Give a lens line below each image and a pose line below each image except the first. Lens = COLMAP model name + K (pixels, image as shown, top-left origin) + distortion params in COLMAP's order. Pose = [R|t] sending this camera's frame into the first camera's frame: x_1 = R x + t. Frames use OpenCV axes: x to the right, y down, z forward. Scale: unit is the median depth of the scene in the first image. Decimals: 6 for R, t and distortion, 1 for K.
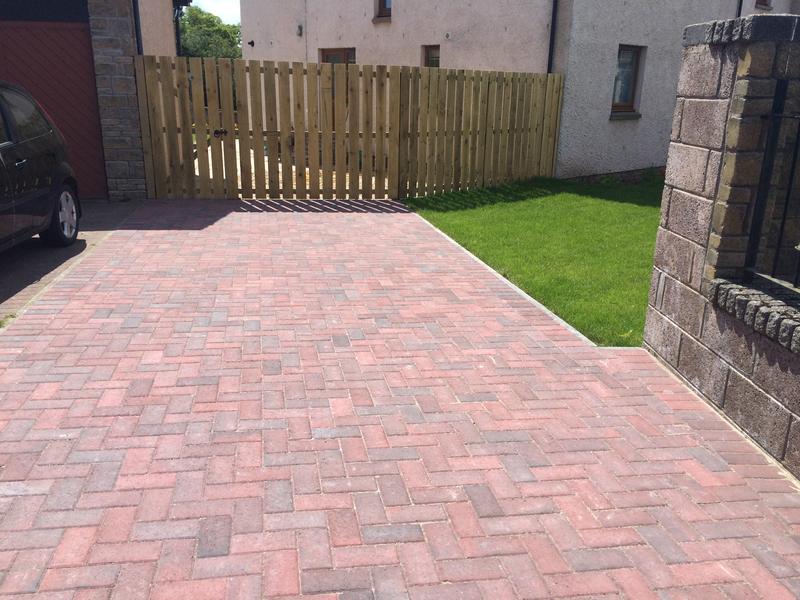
lens RADIAL K [[674.6, 0, 400.0], [0, 674.6, 300.0], [0, 0, 1]] dist [0.088908, -0.115369]
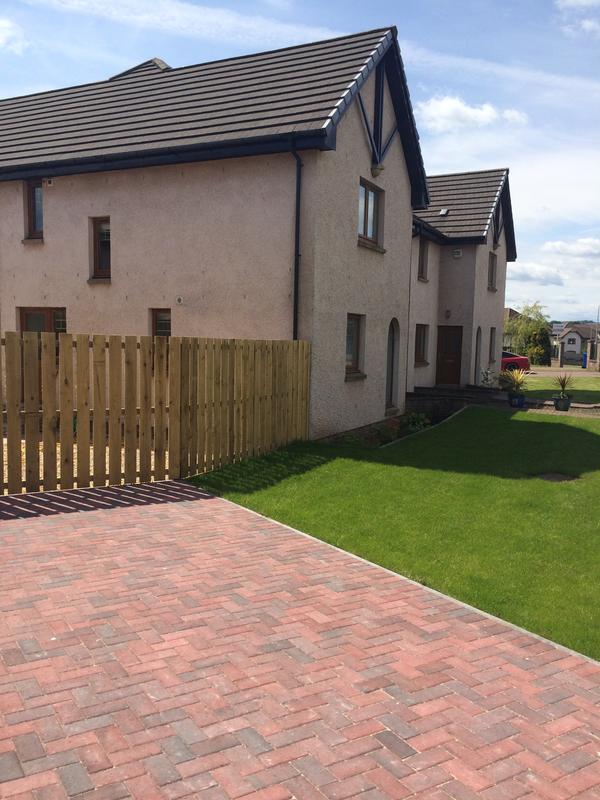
lens RADIAL K [[674.6, 0, 300.0], [0, 674.6, 400.0], [0, 0, 1]] dist [0.088908, -0.115369]
pose [[0.930002, -0.032826, 0.366087, -0.180601], [0.106911, 0.977098, -0.183981, -0.072193], [-0.351663, 0.210241, 0.912212, 0.120912]]
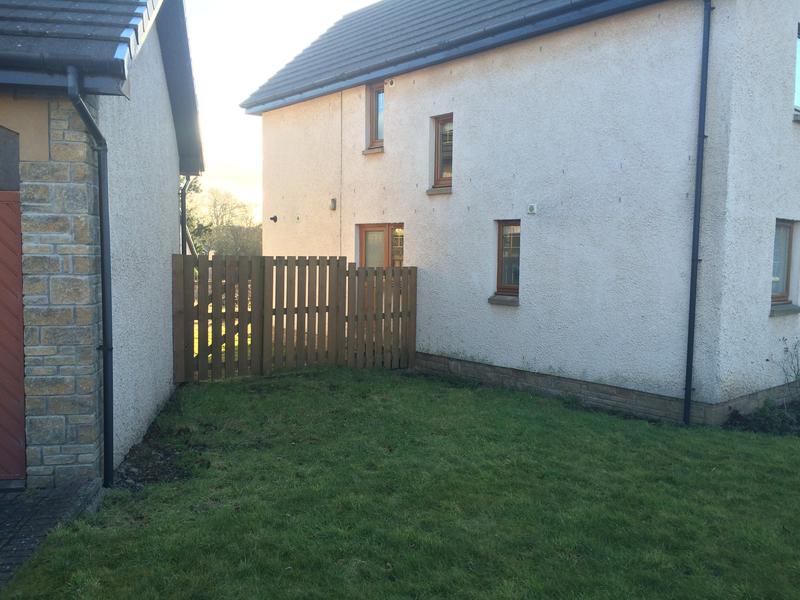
lens RADIAL K [[674.6, 0, 400.0], [0, 674.6, 300.0], [0, 0, 1]] dist [0.088908, -0.115369]
pose [[0.999973, -0.003775, -0.006368, -0.104432], [0.002174, 0.972024, -0.234871, -0.150449], [0.007077, 0.234851, 0.972006, 0.389775]]
